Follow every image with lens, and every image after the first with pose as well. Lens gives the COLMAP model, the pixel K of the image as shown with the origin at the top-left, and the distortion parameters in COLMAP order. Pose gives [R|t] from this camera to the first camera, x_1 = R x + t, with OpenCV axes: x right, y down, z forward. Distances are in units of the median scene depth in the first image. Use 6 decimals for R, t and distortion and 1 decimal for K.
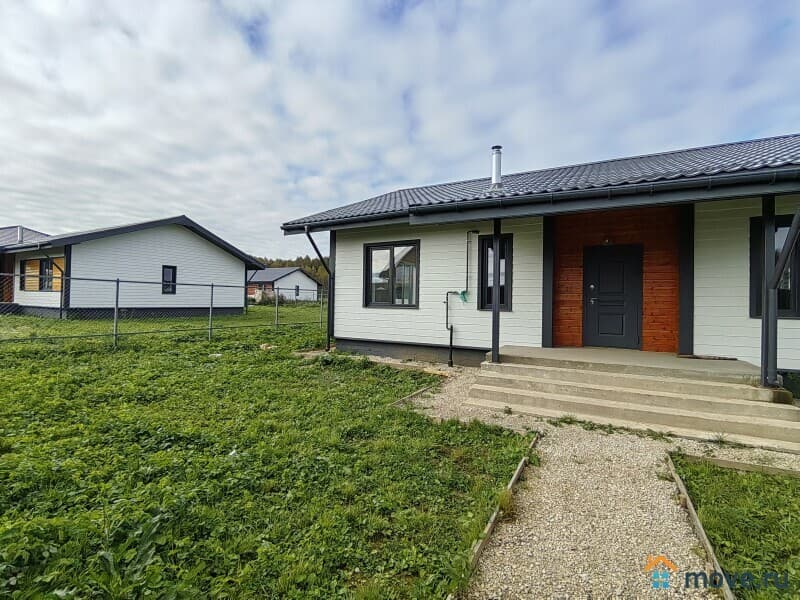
lens RADIAL K [[379.9, 0, 403.2], [0, 379.9, 300.8], [0, 0, 1]] dist [0.001631, -0.007886]
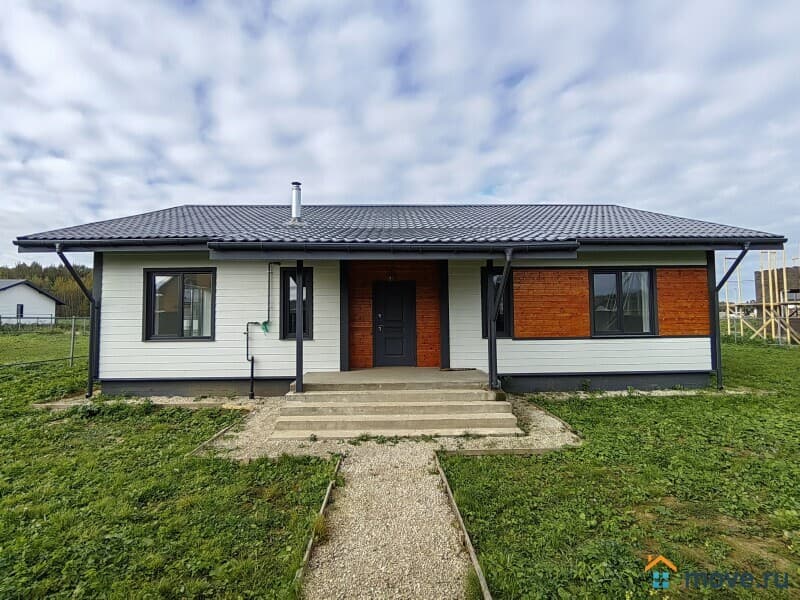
lens RADIAL K [[379.9, 0, 403.2], [0, 379.9, 300.8], [0, 0, 1]] dist [0.001631, -0.007886]
pose [[0.863820, 0.000548, 0.503801, -0.049071], [0.019337, 0.999227, -0.034241, -0.060061], [-0.503430, 0.039320, 0.863141, -0.080135]]
